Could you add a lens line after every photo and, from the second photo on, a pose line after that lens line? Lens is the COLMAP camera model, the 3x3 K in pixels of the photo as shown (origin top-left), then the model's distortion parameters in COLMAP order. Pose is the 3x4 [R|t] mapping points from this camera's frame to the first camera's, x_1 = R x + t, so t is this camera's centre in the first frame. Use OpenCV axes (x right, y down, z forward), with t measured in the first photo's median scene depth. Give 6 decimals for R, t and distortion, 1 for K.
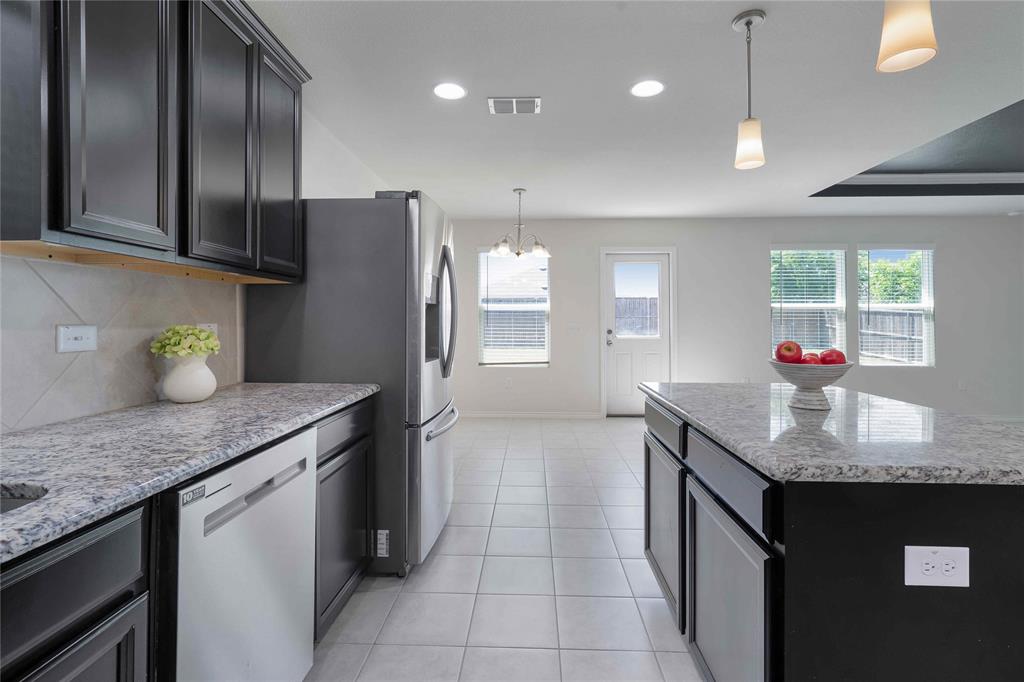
lens RADIAL K [[476.2, 0, 513.8], [0, 476.2, 320.1], [0, 0, 1]] dist [-0.004732, 0.000204]
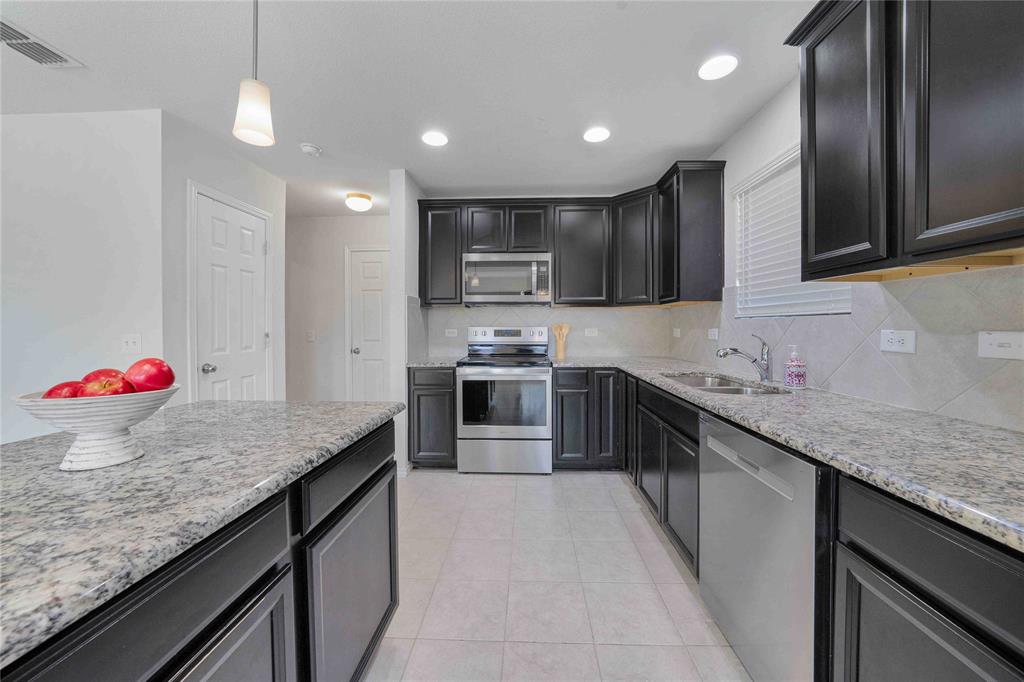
lens RADIAL K [[365.2, 0, 516.0], [0, 365.2, 332.5], [0, 0, 1]] dist [-0.020384, 0.000311]
pose [[-0.999983, 0.002134, -0.005413, 0.051461], [0.002075, 0.999940, 0.010778, 0.002833], [0.005436, 0.010766, -0.999927, 1.300364]]
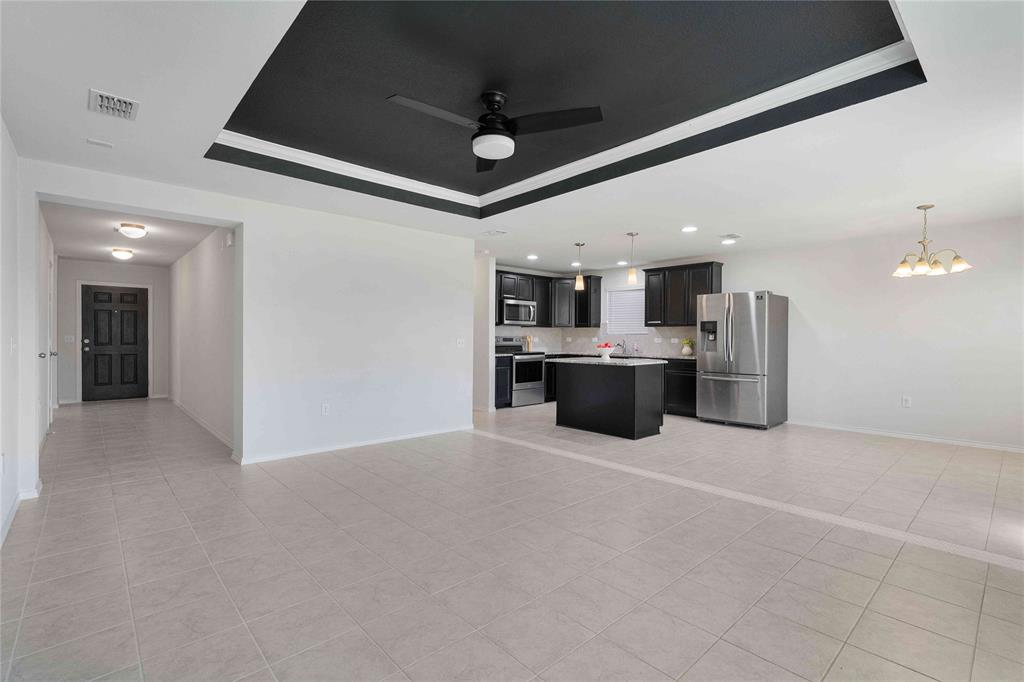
lens RADIAL K [[466.4, 0, 514.3], [0, 466.4, 340.3], [0, 0, 1]] dist [-0.003349, -0.000098]
pose [[-0.708578, 0.002426, -0.705628, 3.261433], [-0.001983, 0.999983, 0.005430, 0.007611], [0.705630, 0.005247, -0.708561, 2.709271]]
